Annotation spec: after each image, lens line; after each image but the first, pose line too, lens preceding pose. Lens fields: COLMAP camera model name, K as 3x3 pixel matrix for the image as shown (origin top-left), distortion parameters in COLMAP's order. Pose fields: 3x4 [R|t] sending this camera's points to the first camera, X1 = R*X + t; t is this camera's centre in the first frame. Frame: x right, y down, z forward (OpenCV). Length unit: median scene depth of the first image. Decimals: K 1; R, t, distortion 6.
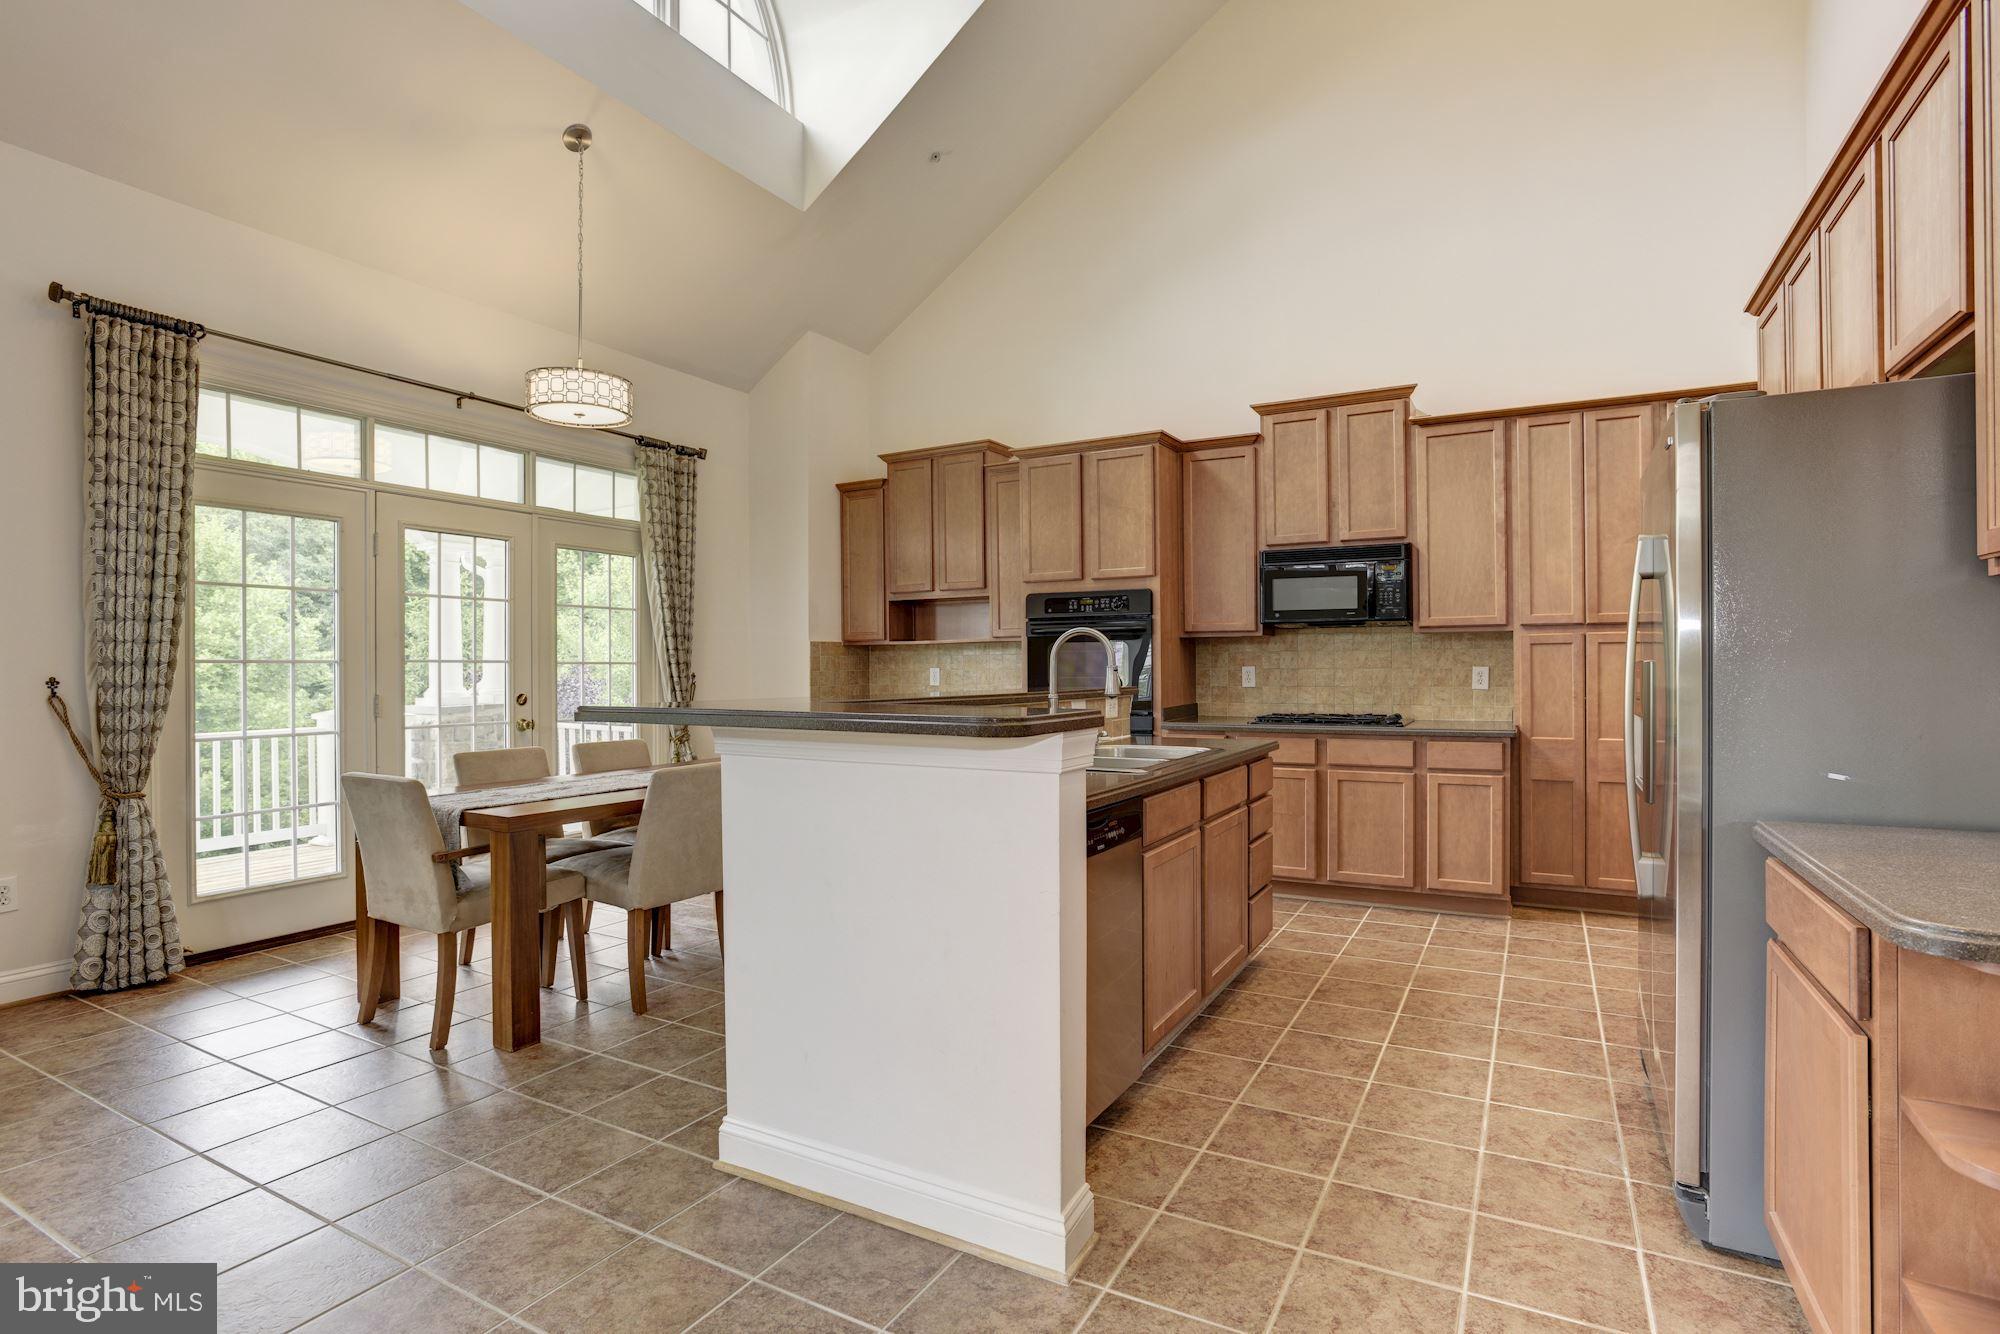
lens RADIAL K [[991.2, 0, 999.7], [0, 991.2, 673.0], [0, 0, 1]] dist [-0.041994, 0.016065]
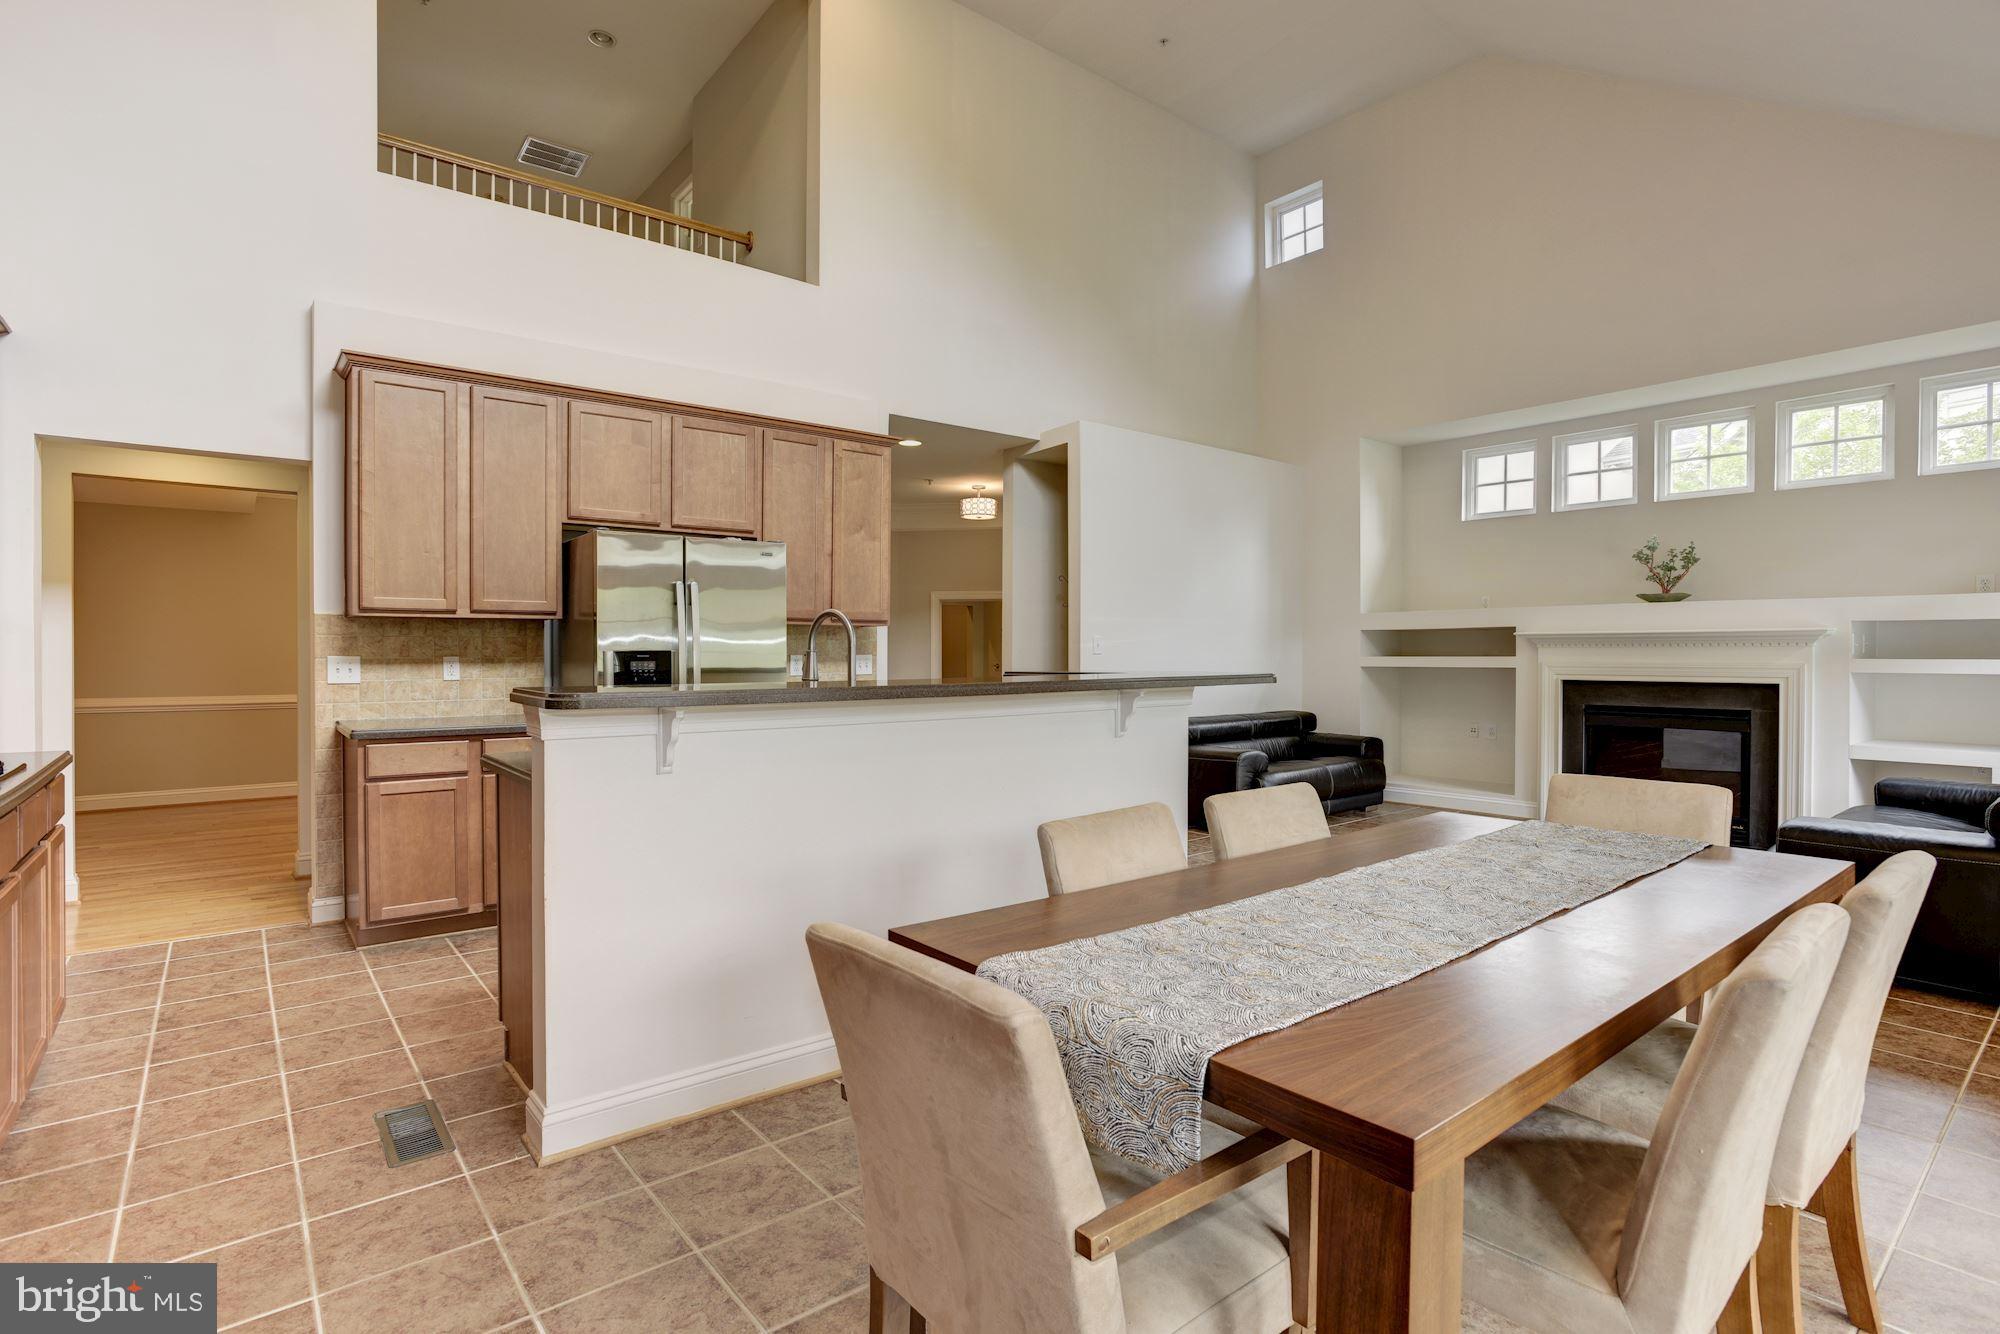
lens RADIAL K [[991.2, 0, 1012.1], [0, 991.2, 666.7], [0, 0, 1]] dist [-0.041994, 0.016065]
pose [[-0.927762, -0.002311, 0.373166, -0.284084], [0.008161, 0.999616, 0.026479, -0.010180], [-0.373084, 0.027612, -0.927387, 1.233080]]
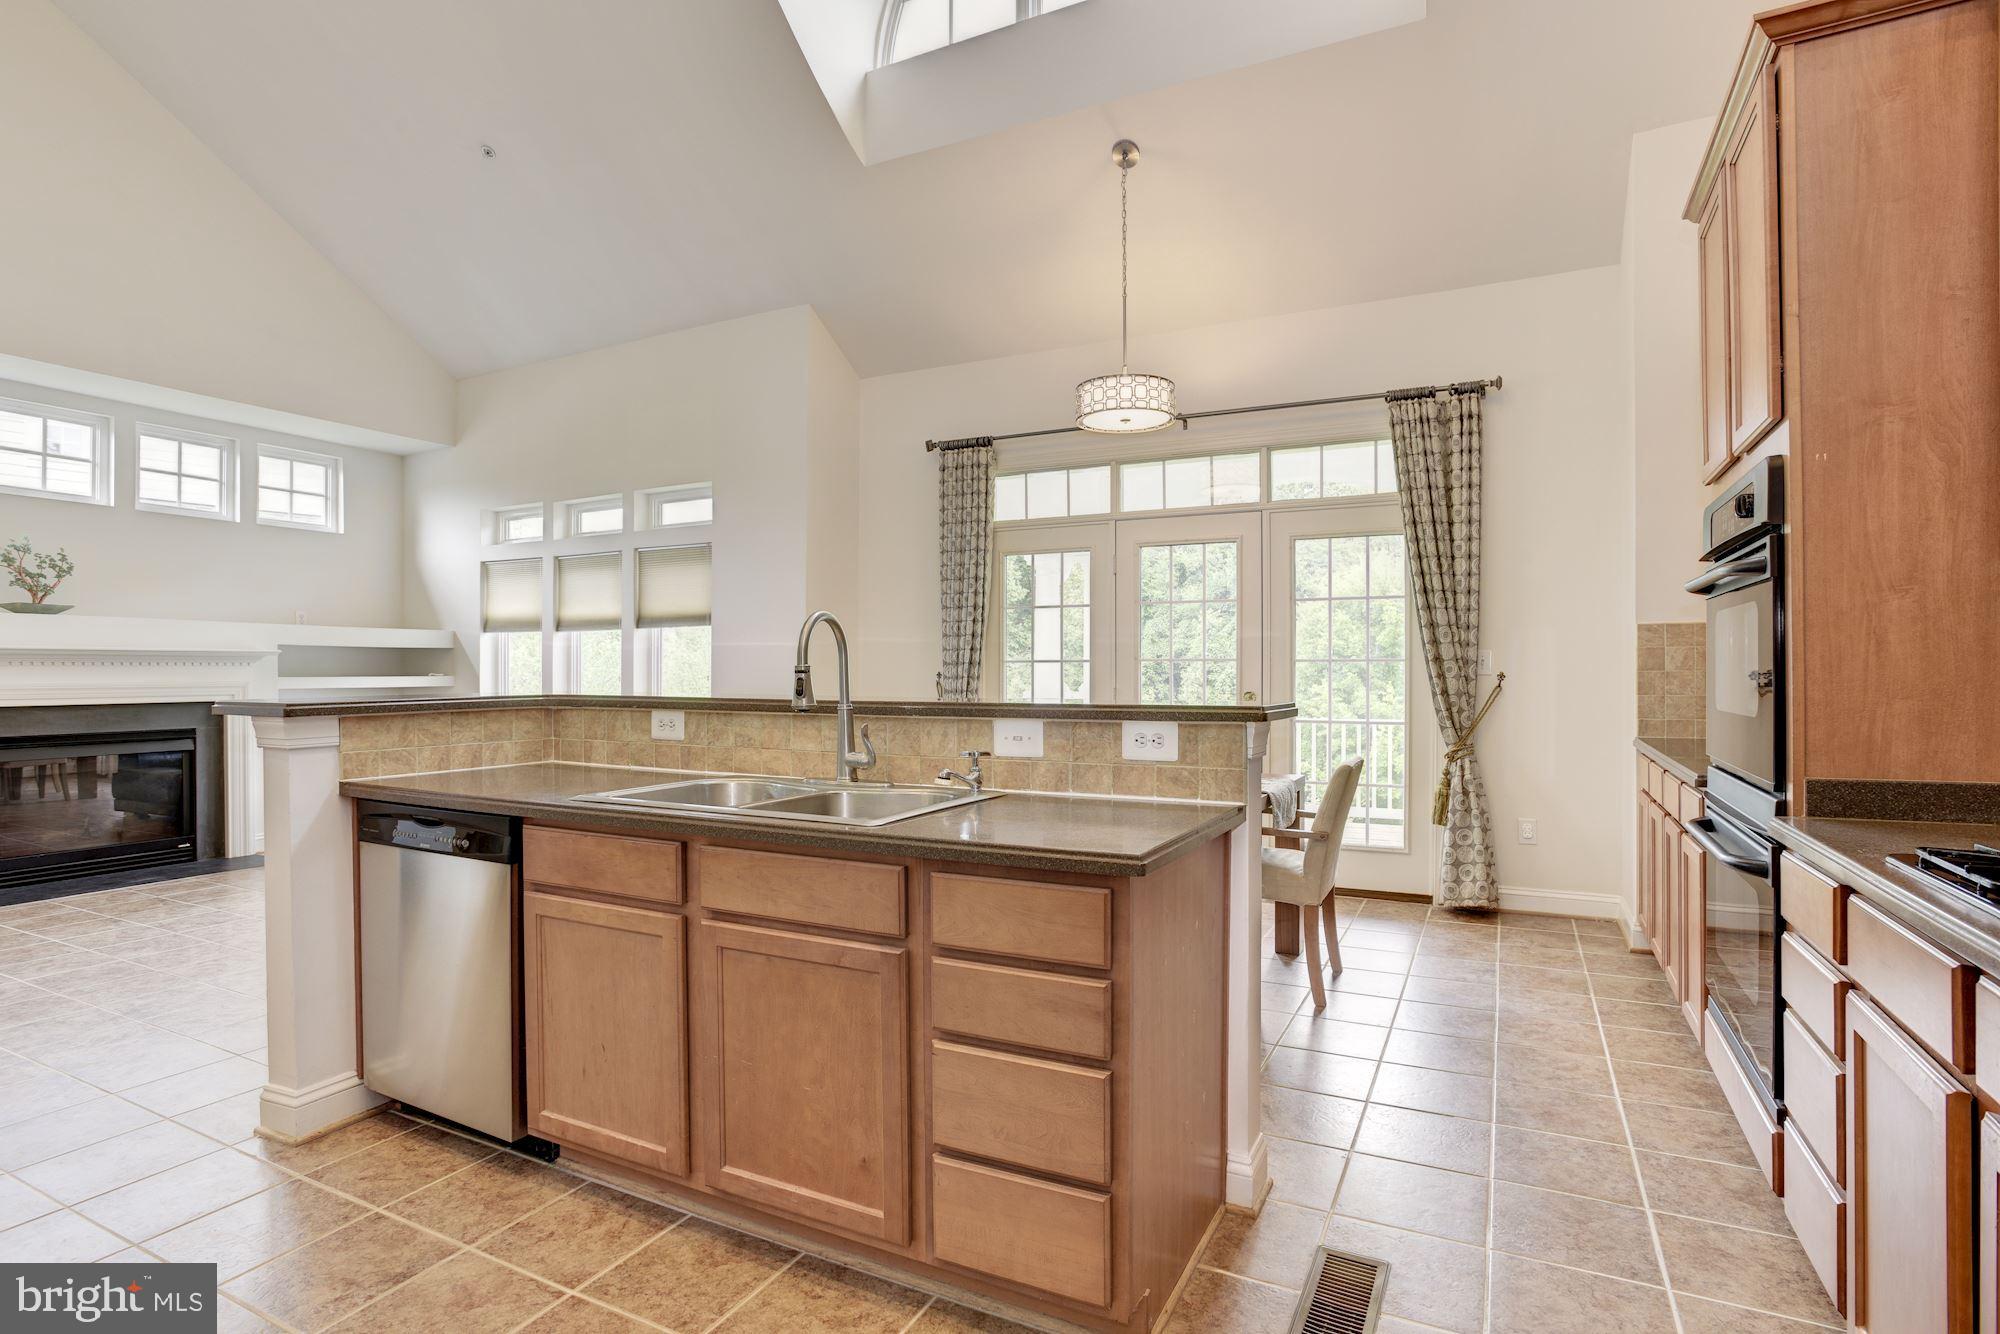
lens RADIAL K [[991.2, 0, 1027.7], [0, 991.2, 682.4], [0, 0, 1]] dist [-0.041994, 0.016065]
pose [[0.040951, 0.011098, -0.999100, 0.561784], [-0.008836, 0.999903, 0.010745, 0.002504], [0.999122, 0.008388, 0.041045, 0.796928]]
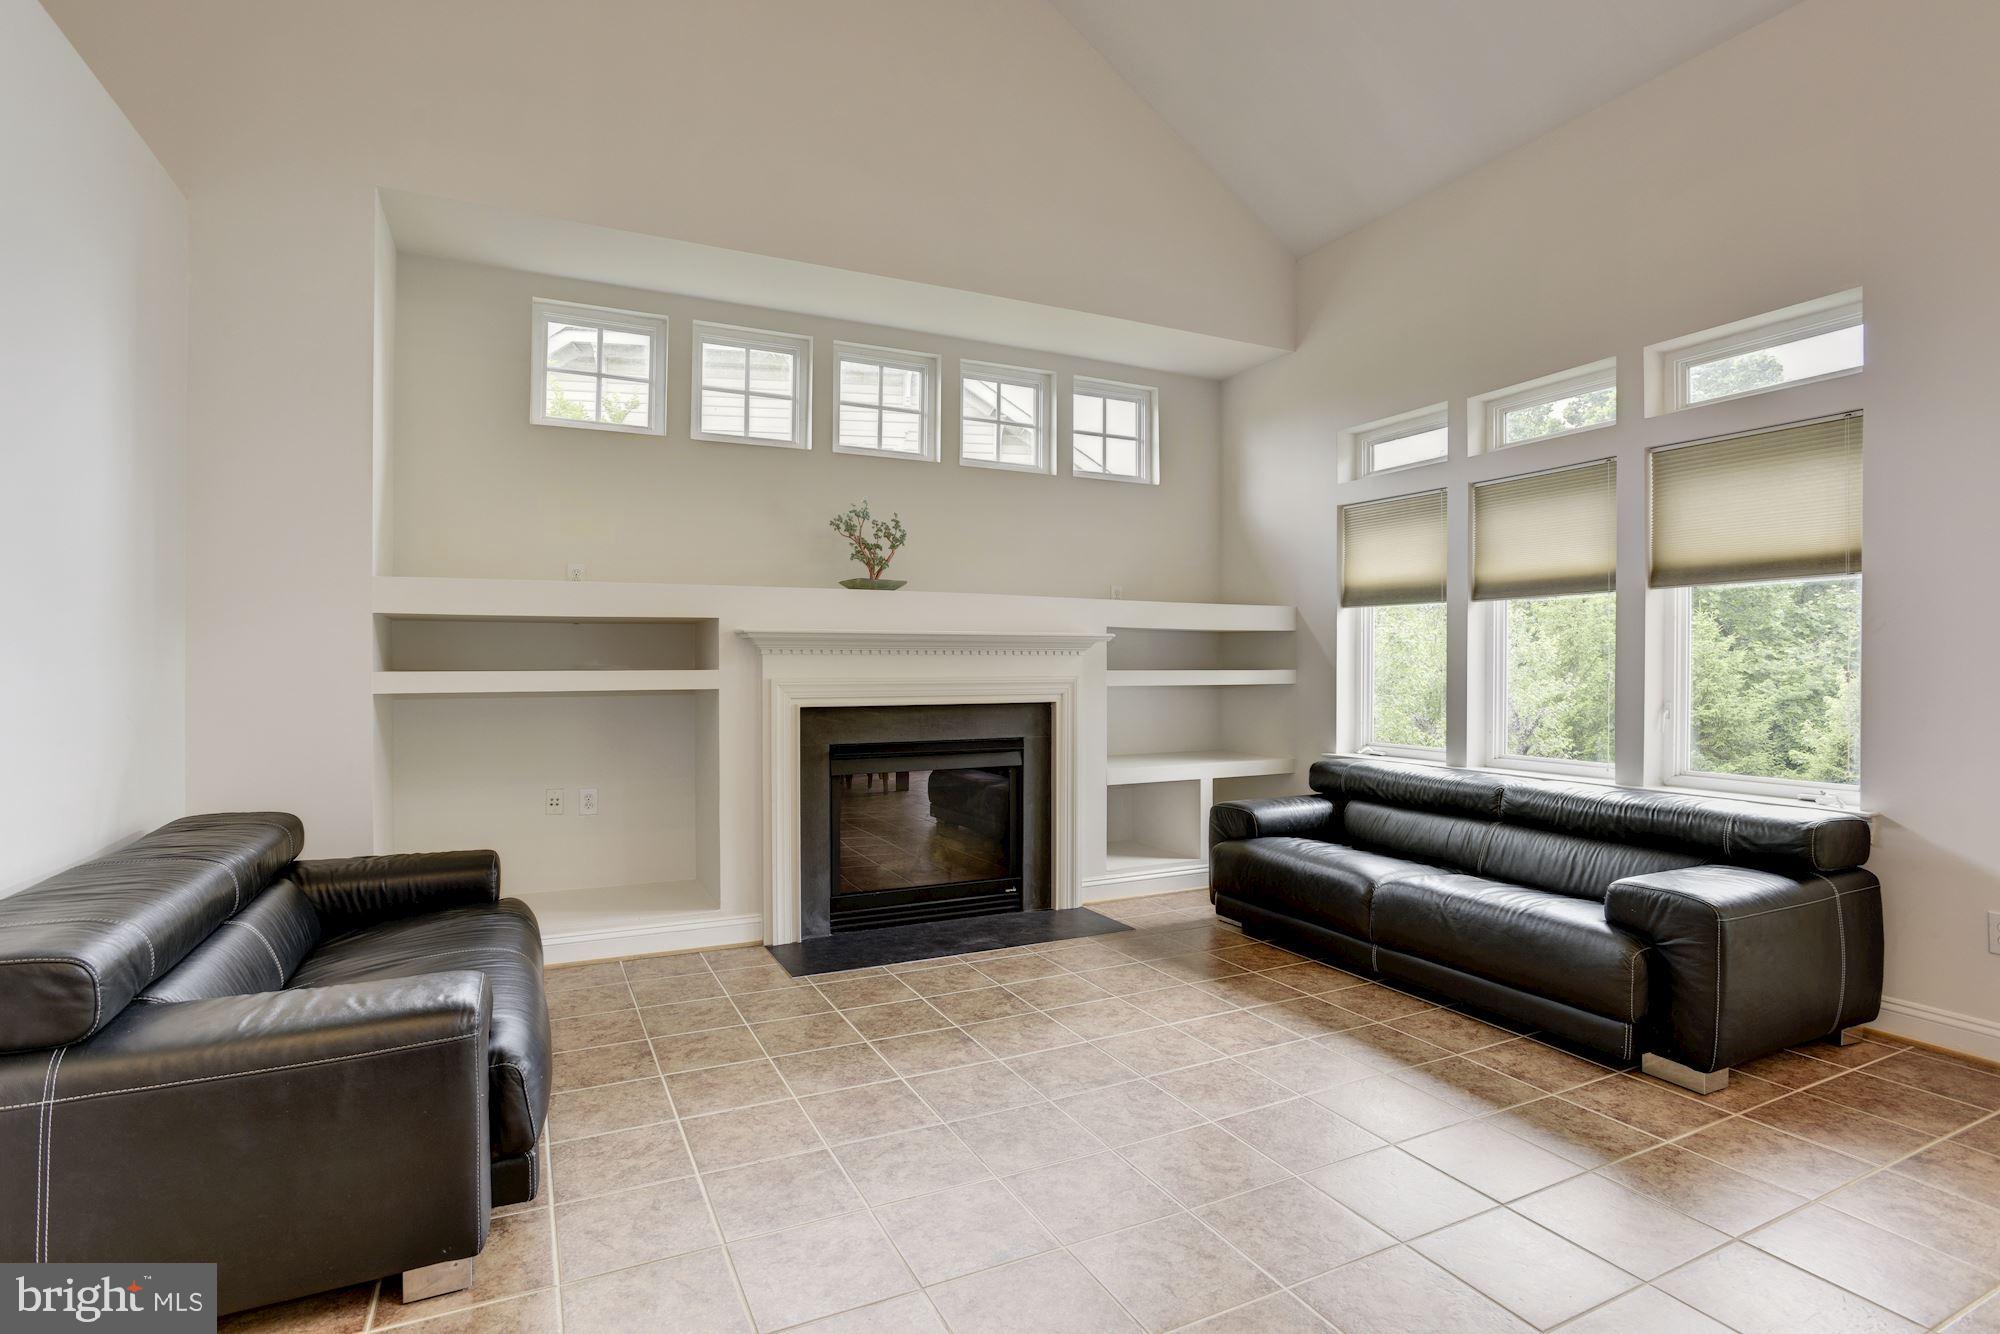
lens RADIAL K [[991.2, 0, 1010.9], [0, 991.2, 655.6], [0, 0, 1]] dist [-0.041994, 0.016065]
pose [[-0.565085, -0.003203, -0.825026, 0.103243], [-0.008877, 0.999958, 0.002198, 0.002573], [0.824985, 0.008566, -0.565090, 0.338559]]
